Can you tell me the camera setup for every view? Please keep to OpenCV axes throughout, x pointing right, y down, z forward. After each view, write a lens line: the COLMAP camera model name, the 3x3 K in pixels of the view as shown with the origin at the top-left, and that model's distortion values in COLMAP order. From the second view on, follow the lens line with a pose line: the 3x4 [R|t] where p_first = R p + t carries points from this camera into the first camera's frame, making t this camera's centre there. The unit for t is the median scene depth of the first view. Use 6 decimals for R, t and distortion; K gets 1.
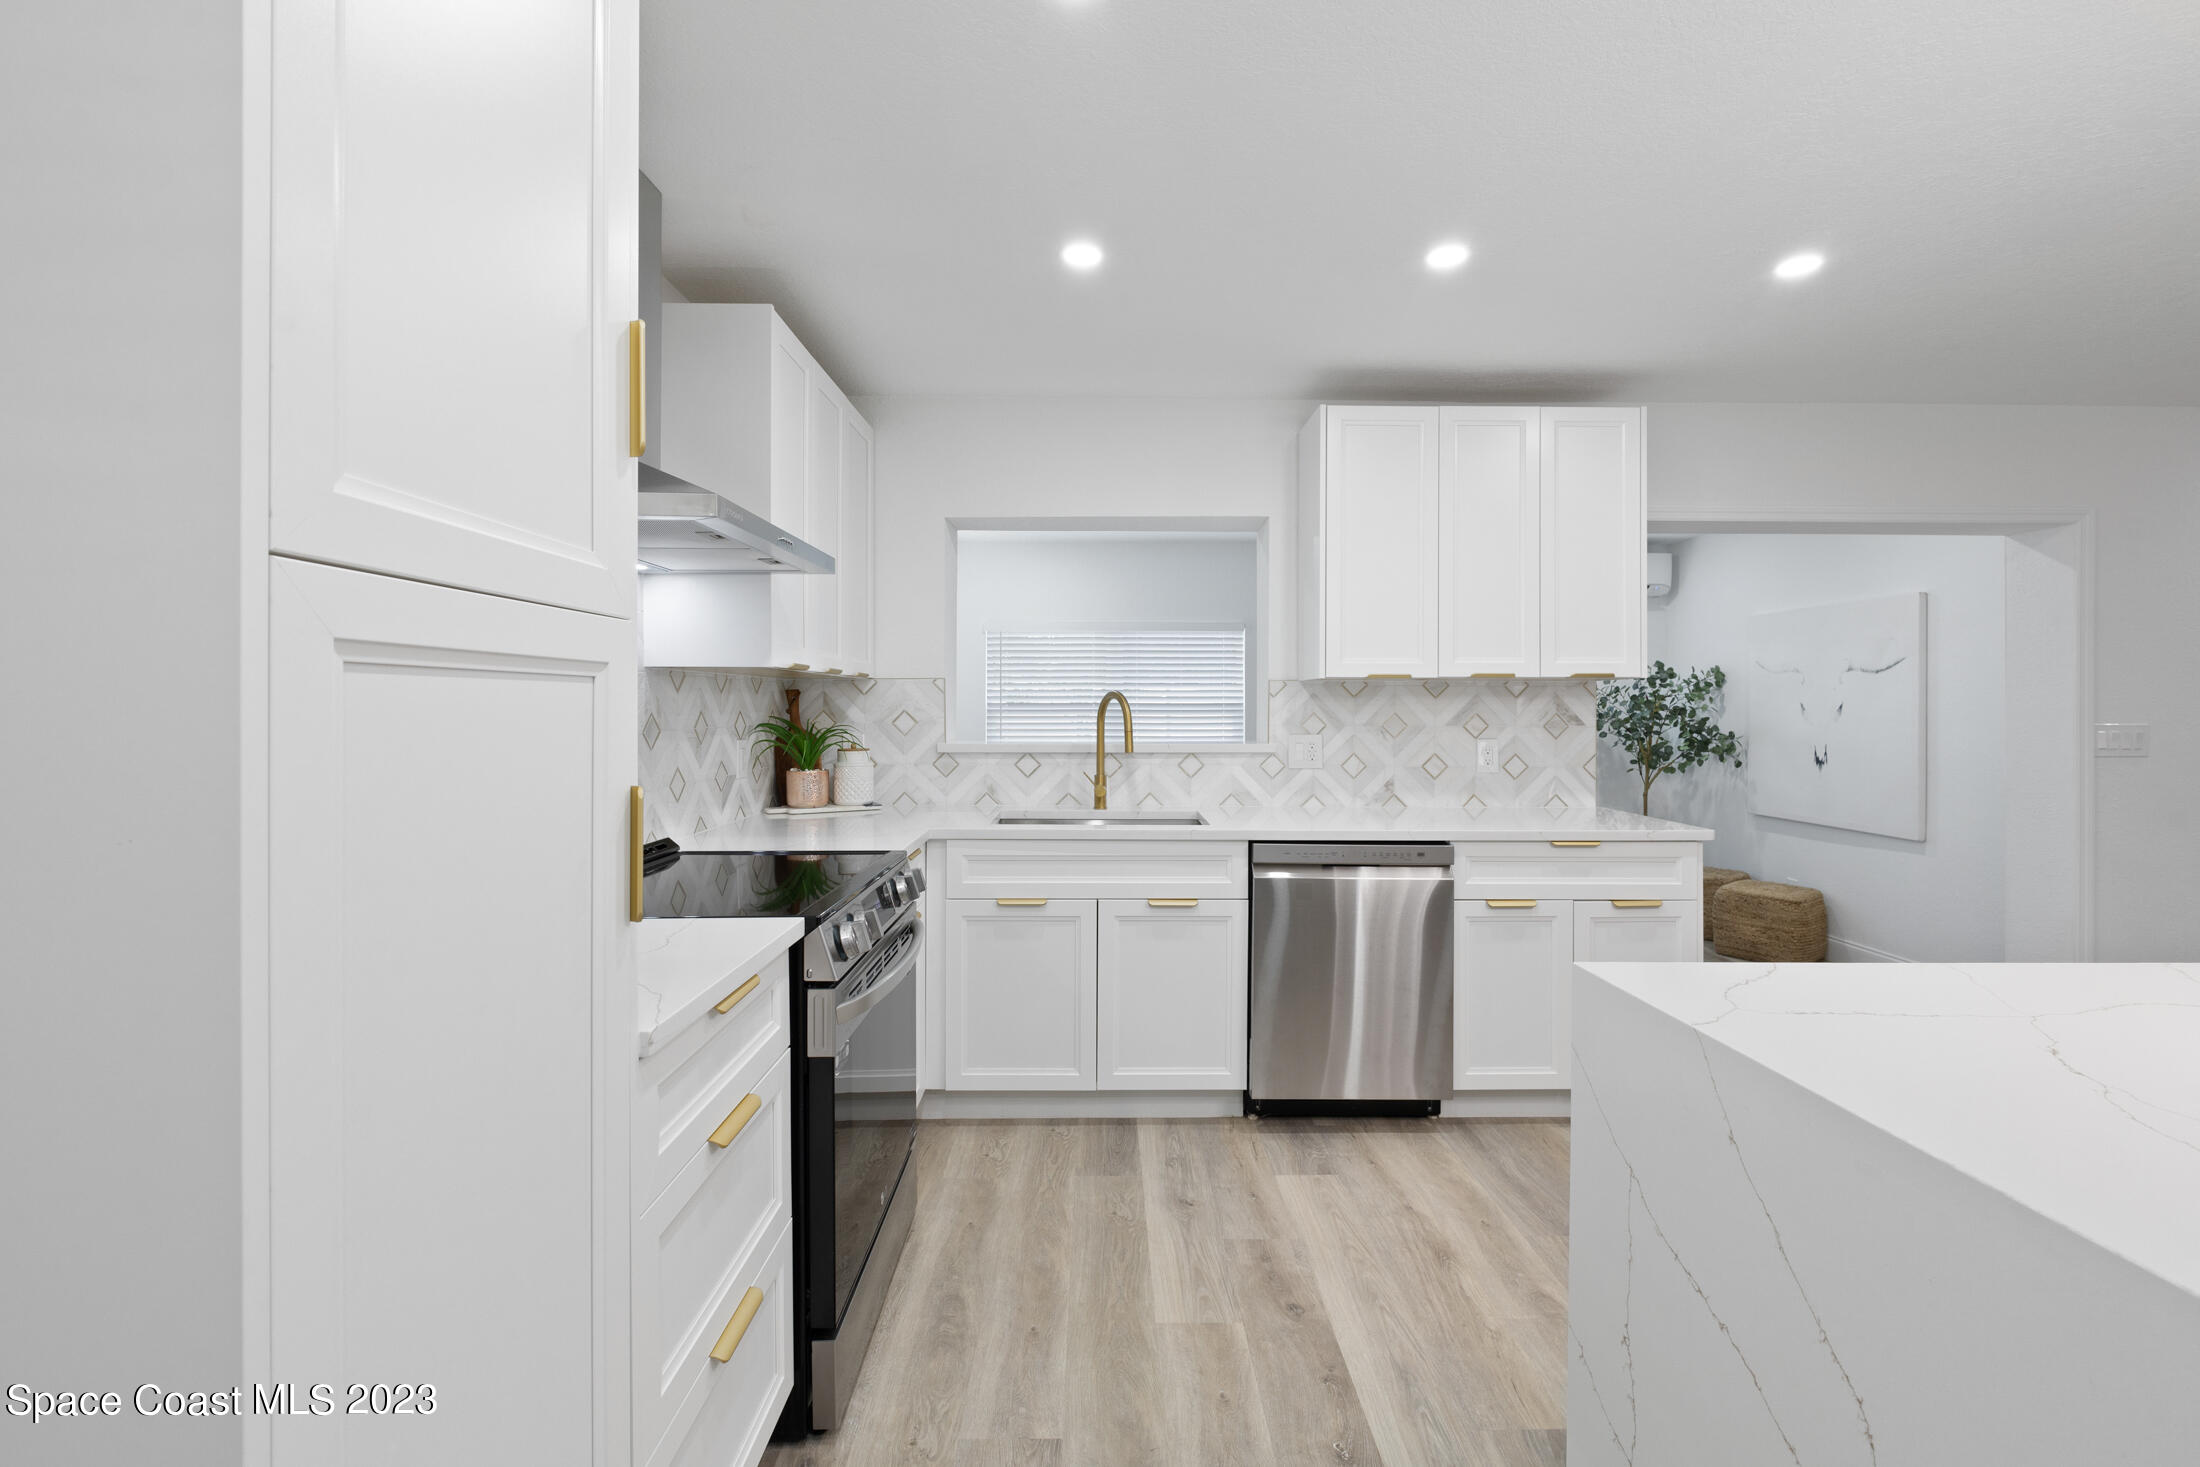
lens RADIAL K [[941.9, 0, 1108.3], [0, 941.9, 712.5], [0, 0, 1]] dist [-0.004084, -0.000064]
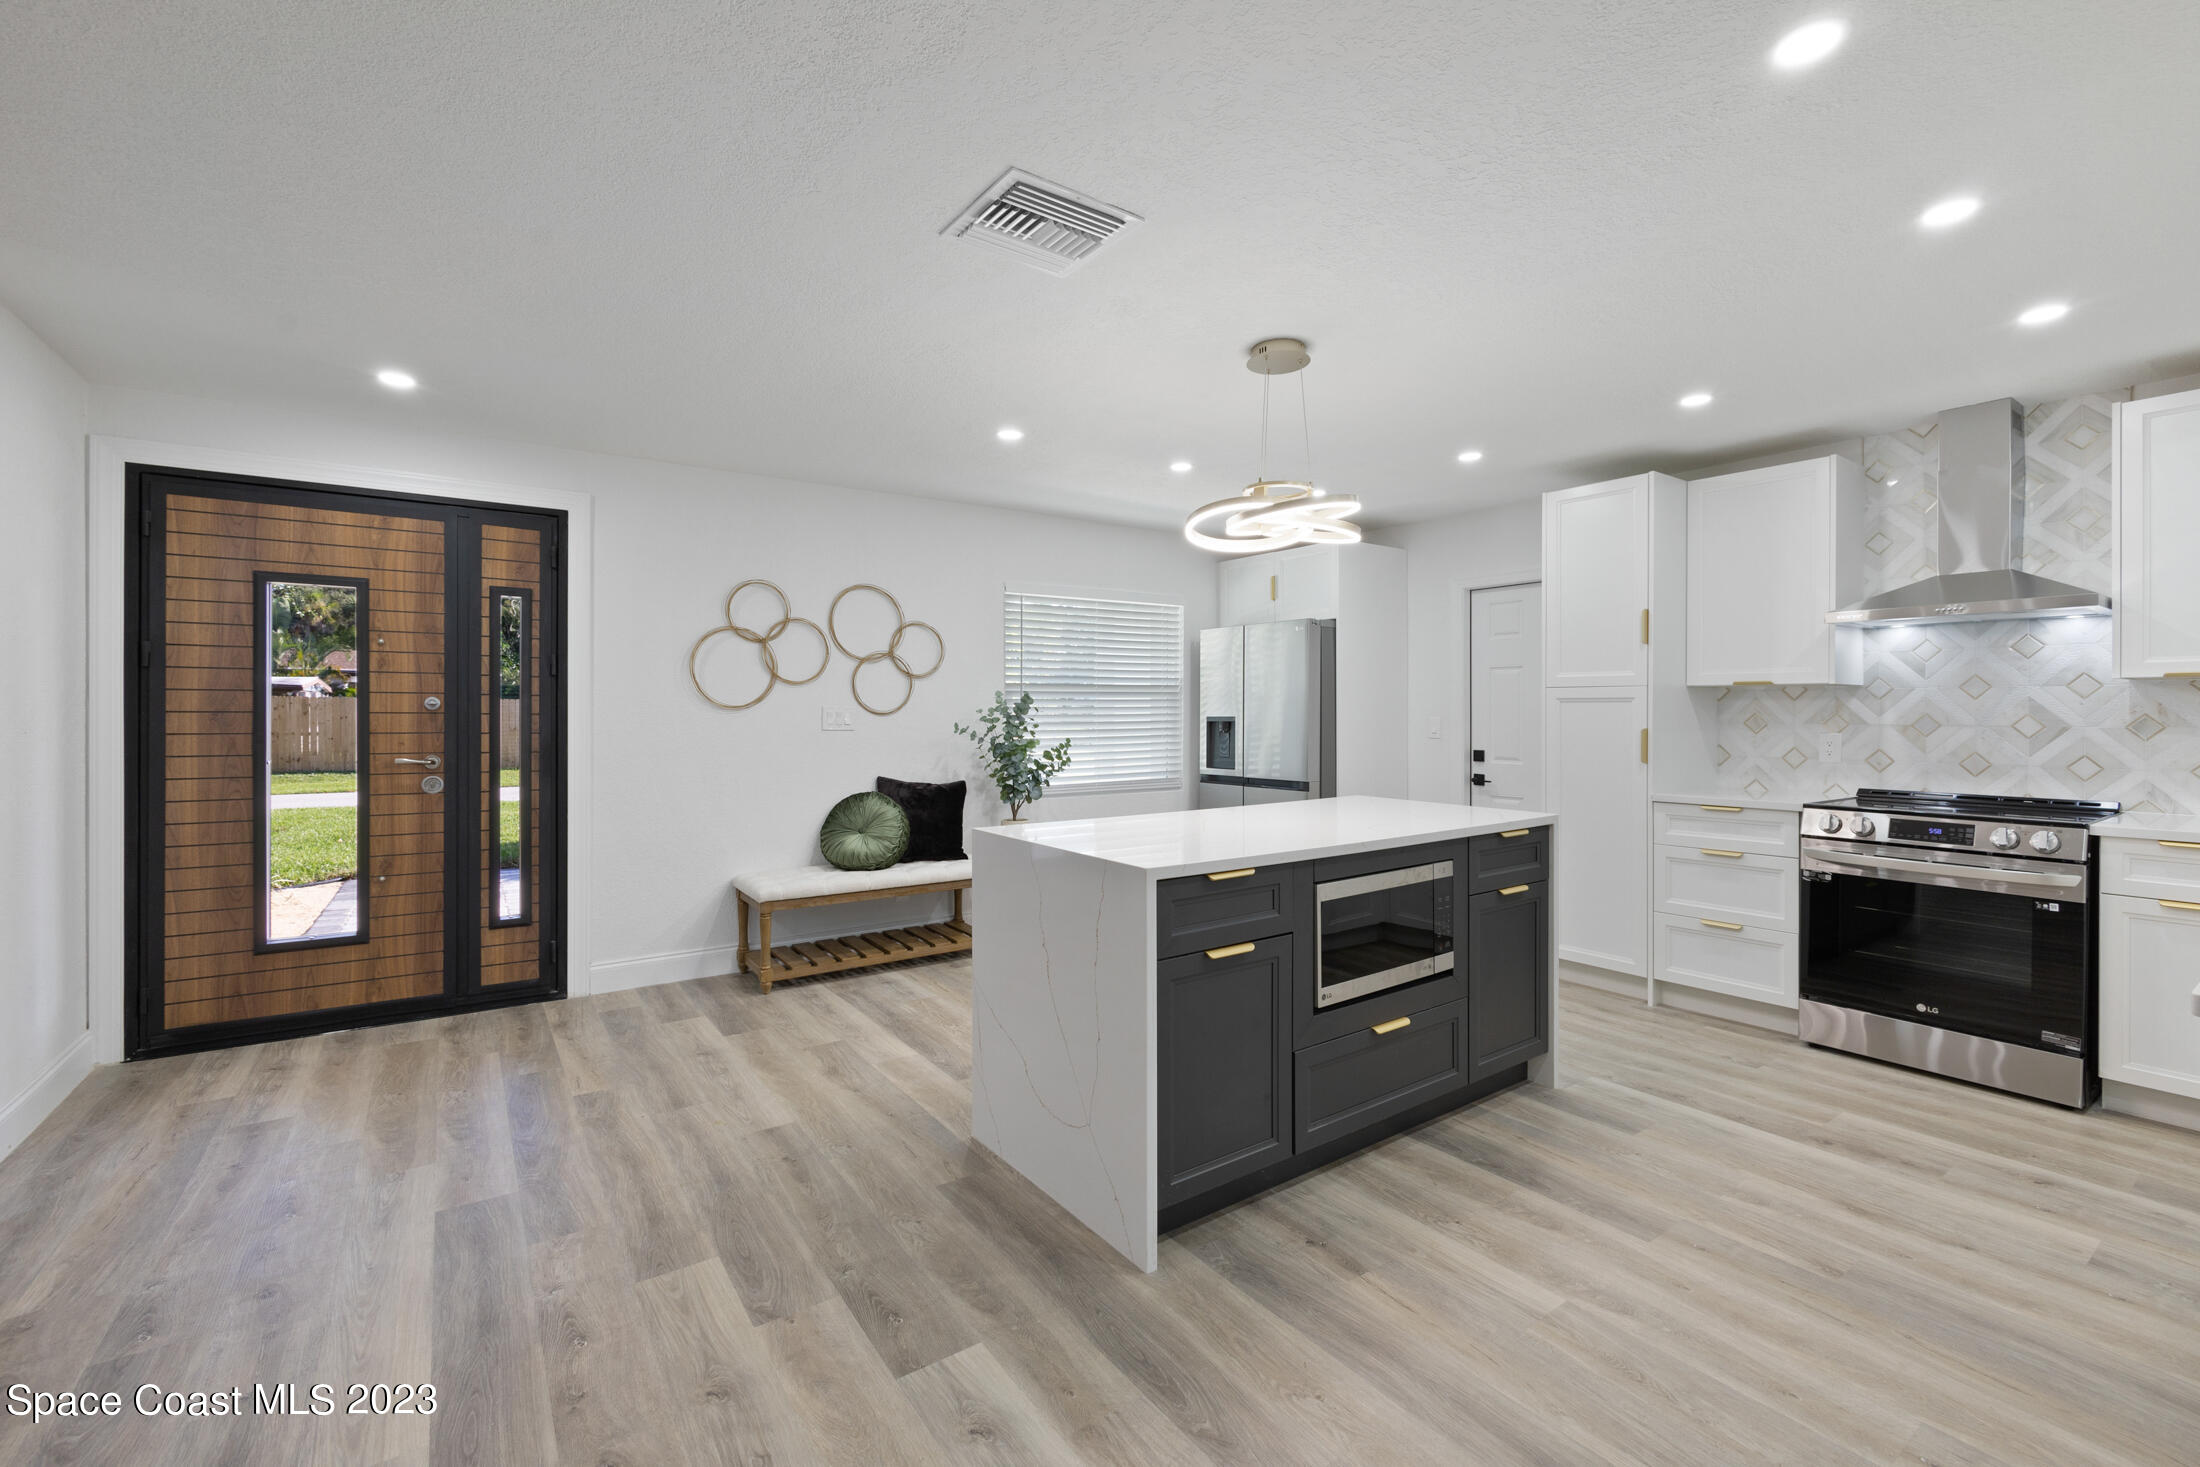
lens RADIAL K [[935.1, 0, 1112.4], [0, 935.1, 717.5], [0, 0, 1]] dist [-0.005378, 0.000082]
pose [[-0.823151, 0.000906, -0.567822, 1.126903], [-0.006777, 0.999912, 0.011420, 0.000976], [0.567782, 0.013249, -0.823072, 0.934326]]
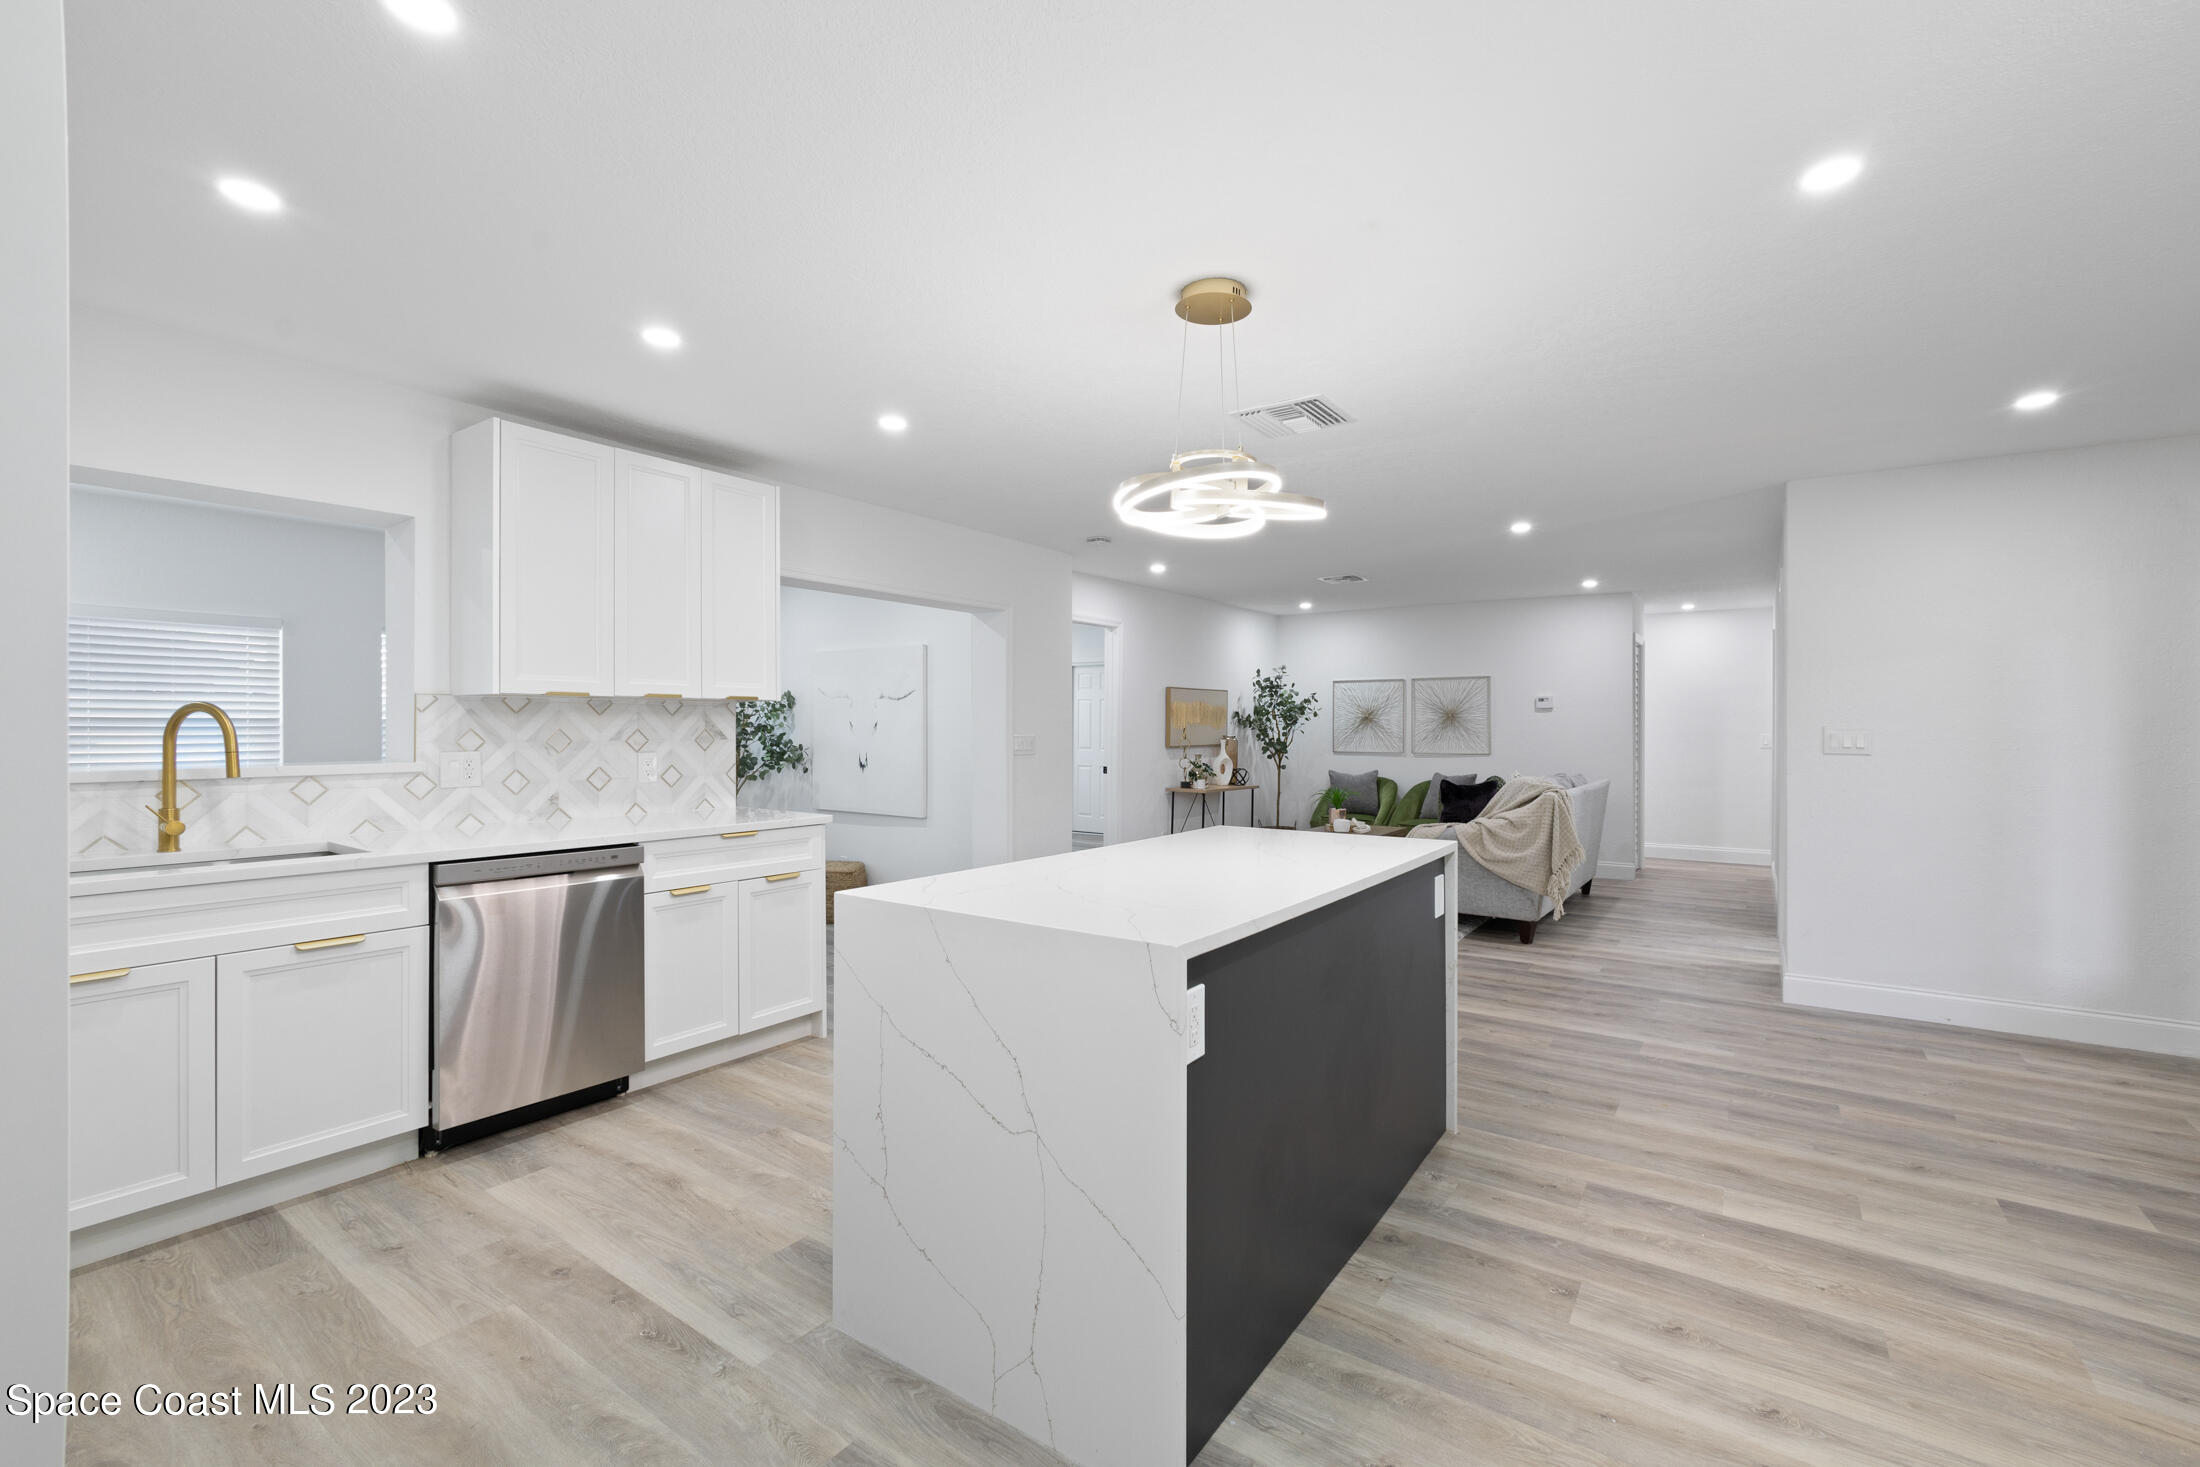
lens RADIAL K [[941.2, 0, 1100.0], [0, 941.2, 733.5], [0, 0, 1]] dist [0.001671, 0.000171]
pose [[0.591043, -0.005991, 0.806618, -0.190986], [0.003413, 0.999982, 0.004926, 0.002646], [-0.806633, -0.000158, 0.591053, -0.095310]]
